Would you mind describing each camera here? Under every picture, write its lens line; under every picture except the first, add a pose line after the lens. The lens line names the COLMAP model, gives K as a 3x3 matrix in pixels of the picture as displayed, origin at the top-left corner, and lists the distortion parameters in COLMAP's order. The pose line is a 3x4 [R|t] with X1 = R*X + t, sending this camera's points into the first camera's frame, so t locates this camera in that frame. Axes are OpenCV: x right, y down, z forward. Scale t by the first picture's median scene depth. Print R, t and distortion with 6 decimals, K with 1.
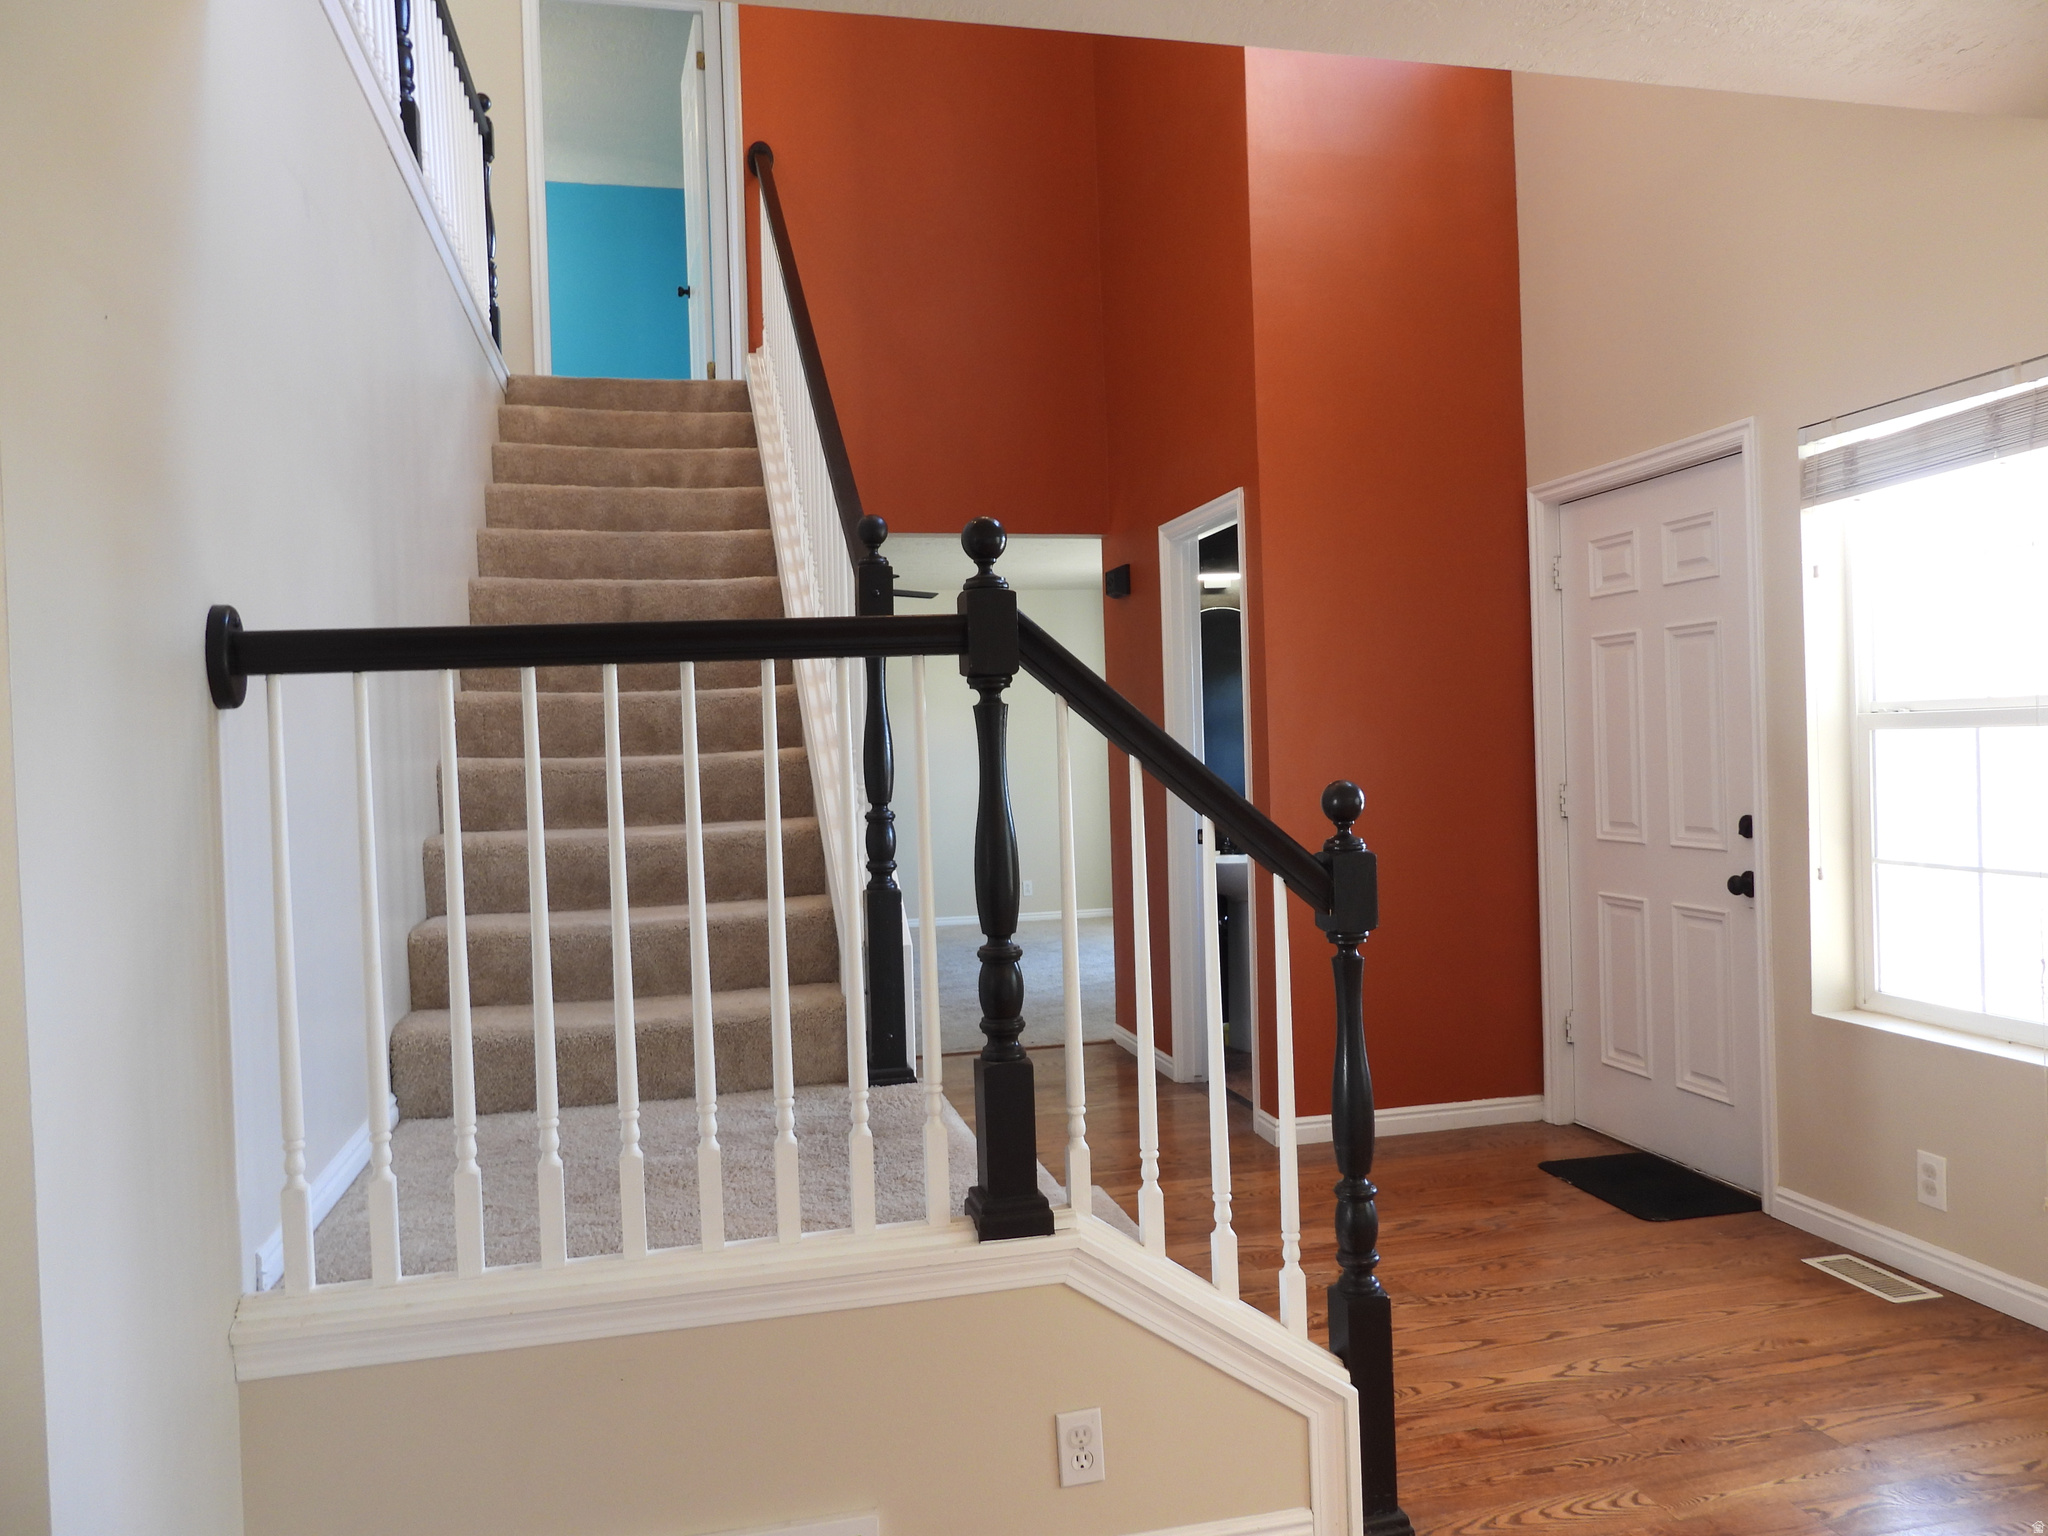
lens RADIAL K [[1455.2, 0, 1024.0], [0, 1455.2, 768.0], [0, 0, 1]] dist [-0.020045, 0.006676]
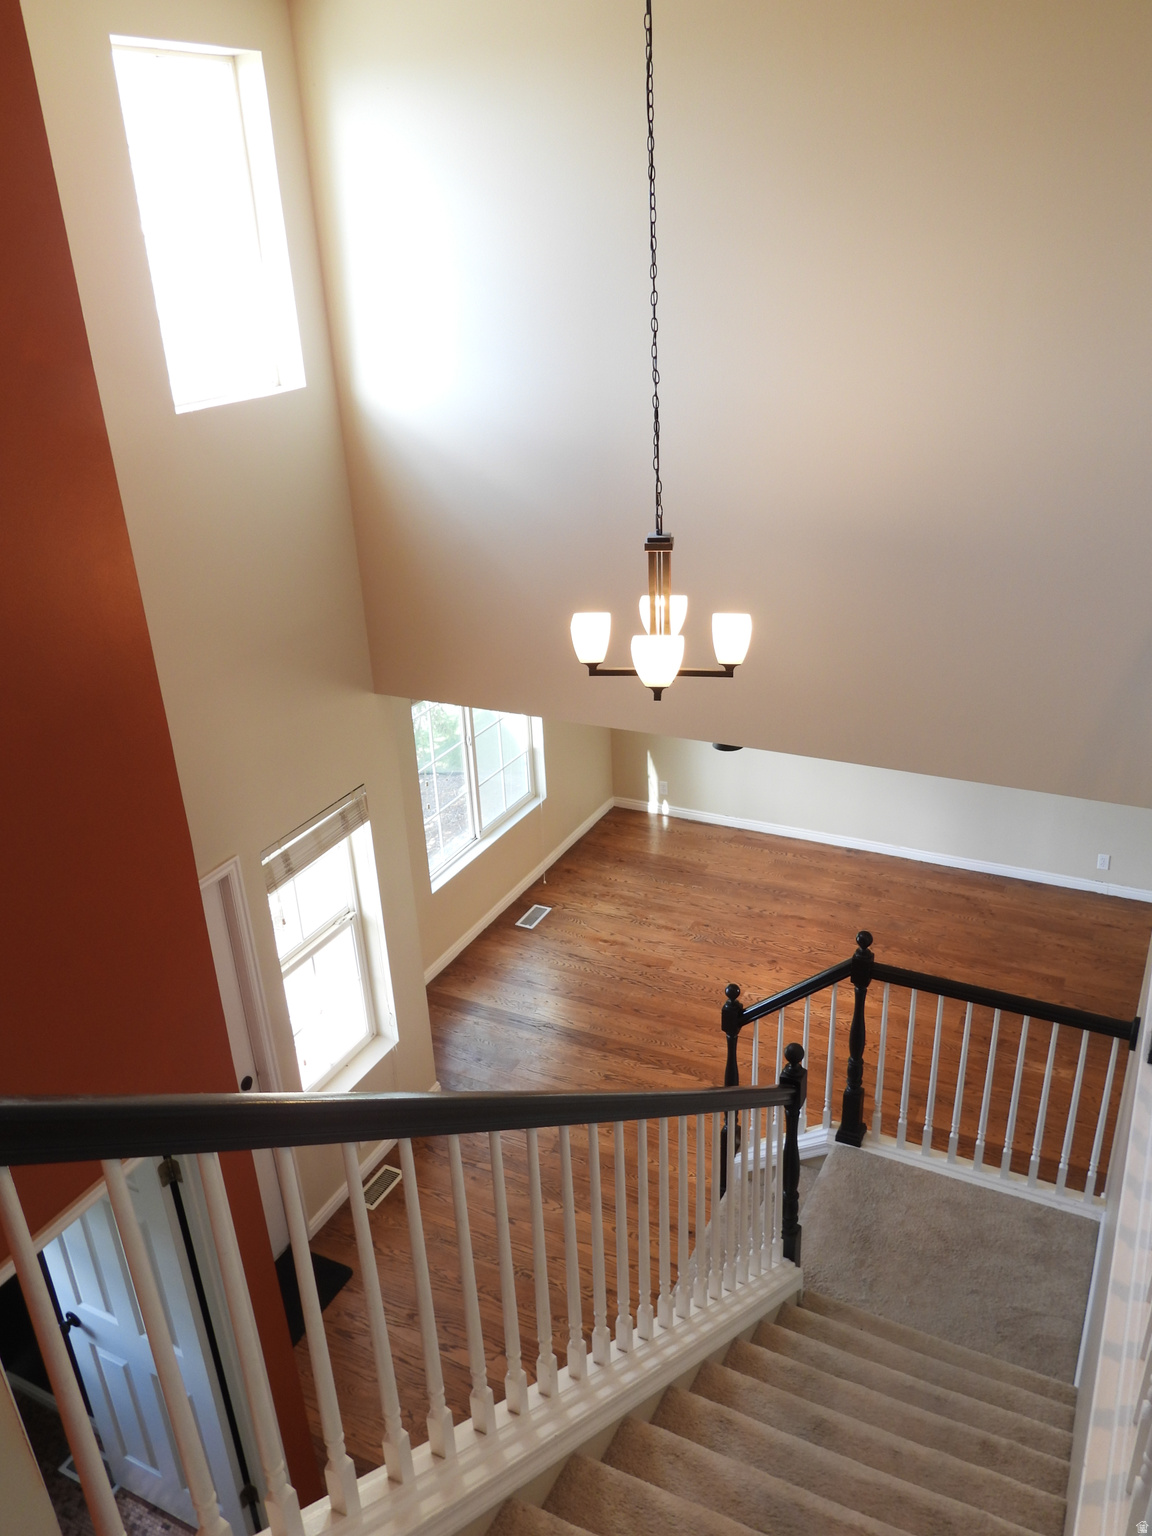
lens RADIAL K [[1225.3, 0, 576.0], [0, 1225.3, 768.0], [0, 0, 1]] dist [-0.003697, -0.004962]
pose [[-0.761757, -0.212278, 0.612098, -0.603626], [0.077815, 0.907977, 0.411732, -0.911450], [-0.643172, 0.361270, -0.675139, 1.752132]]
